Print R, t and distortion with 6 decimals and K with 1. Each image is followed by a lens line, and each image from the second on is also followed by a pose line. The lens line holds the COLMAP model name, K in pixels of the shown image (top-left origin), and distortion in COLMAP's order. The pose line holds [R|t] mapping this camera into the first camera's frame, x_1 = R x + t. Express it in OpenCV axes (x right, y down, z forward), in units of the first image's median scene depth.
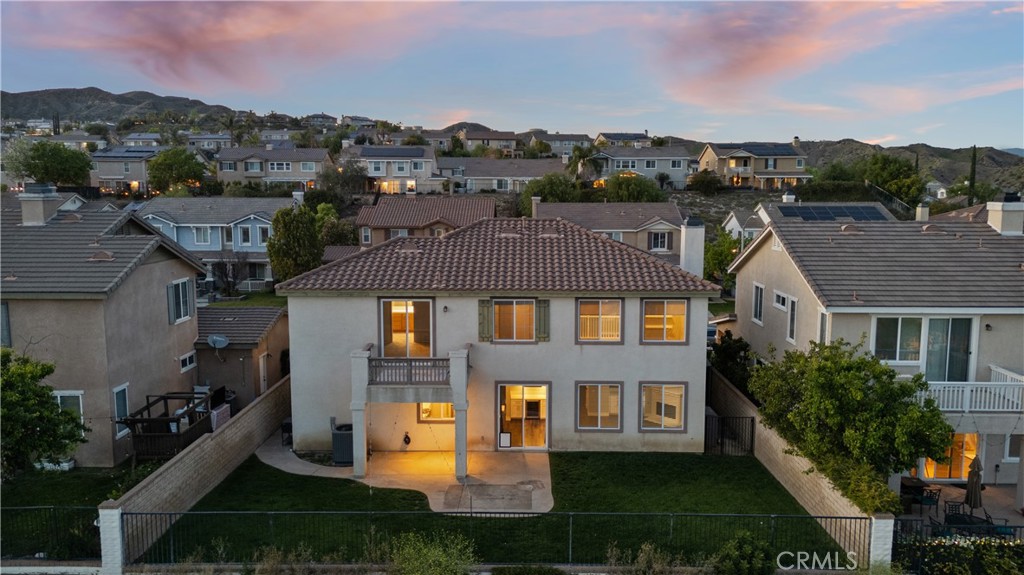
lens RADIAL K [[749.3, 0, 515.3], [0, 749.3, 289.3], [0, 0, 1]] dist [0.078943, -0.078622]
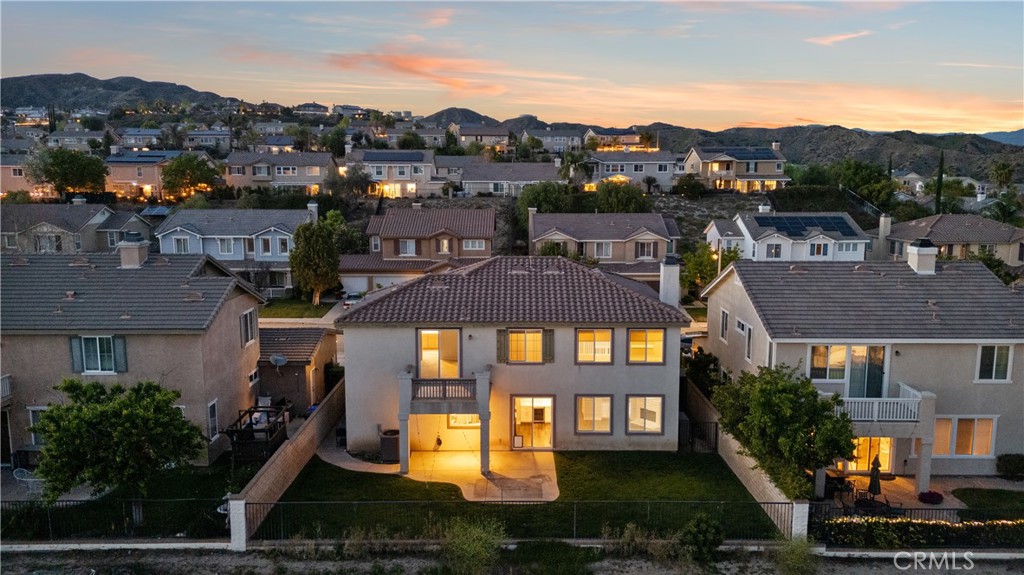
lens RADIAL K [[749.3, 0, 515.3], [0, 749.3, 289.3], [0, 0, 1]] dist [0.078943, -0.078622]
pose [[0.999900, -0.003291, 0.013776, -0.034430], [0.003008, 0.999785, 0.020512, -0.076350], [-0.013841, -0.020468, 0.999695, -0.235118]]
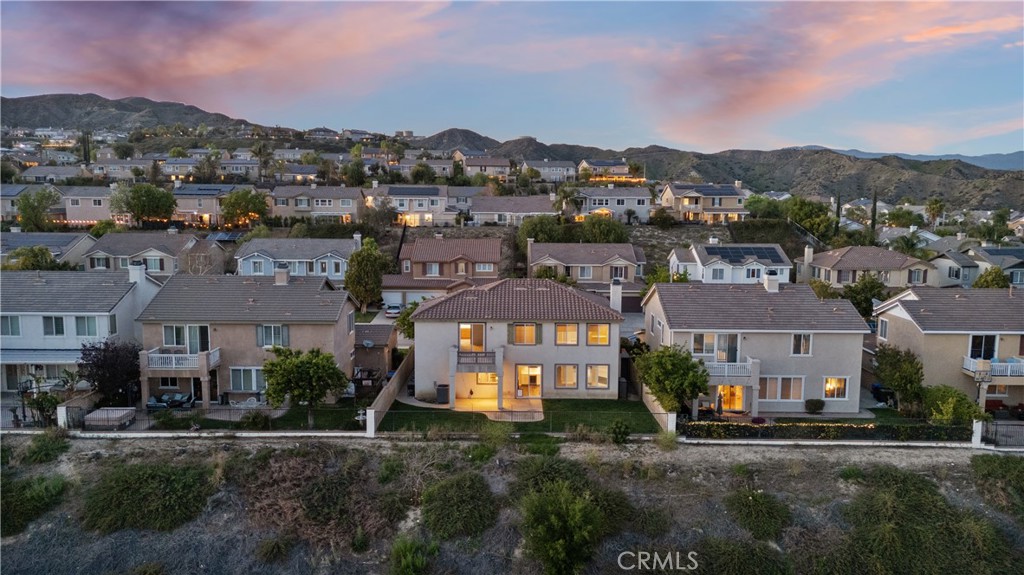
lens RADIAL K [[746.6, 0, 514.2], [0, 746.6, 288.5], [0, 0, 1]] dist [0.104760, -0.131987]
pose [[0.999893, 0.003693, 0.014167, -0.058199], [-0.003638, 0.999986, -0.003938, -0.072241], [-0.014181, 0.003886, 0.999892, -1.008082]]
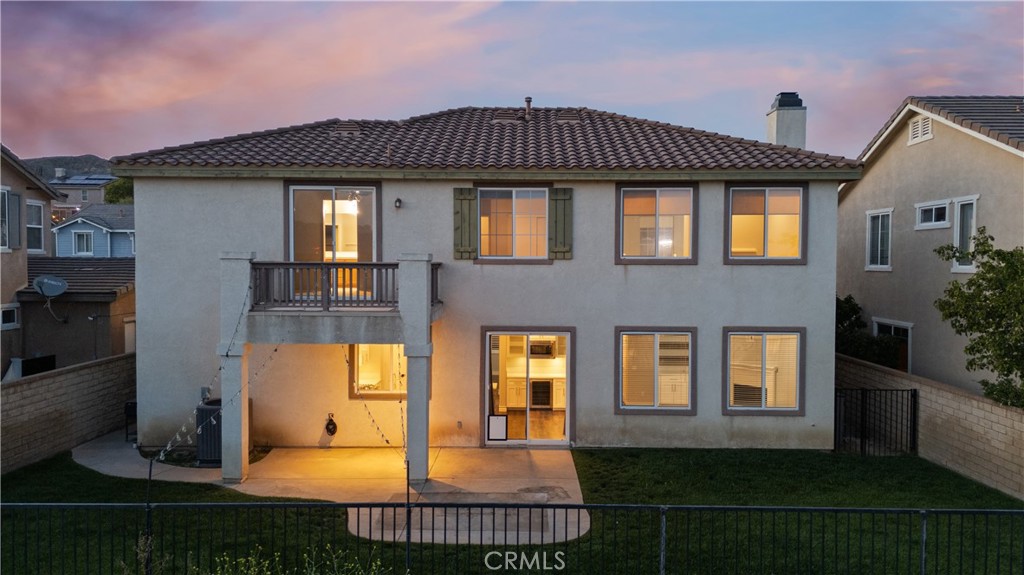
lens RADIAL K [[753.0, 0, 515.1], [0, 753.0, 291.8], [0, 0, 1]] dist [0.055955, -0.043812]
pose [[0.999961, 0.003782, 0.007993, -0.004627], [-0.003049, 0.995951, -0.089850, 0.146551], [-0.008300, 0.089822, 0.995923, 0.396873]]
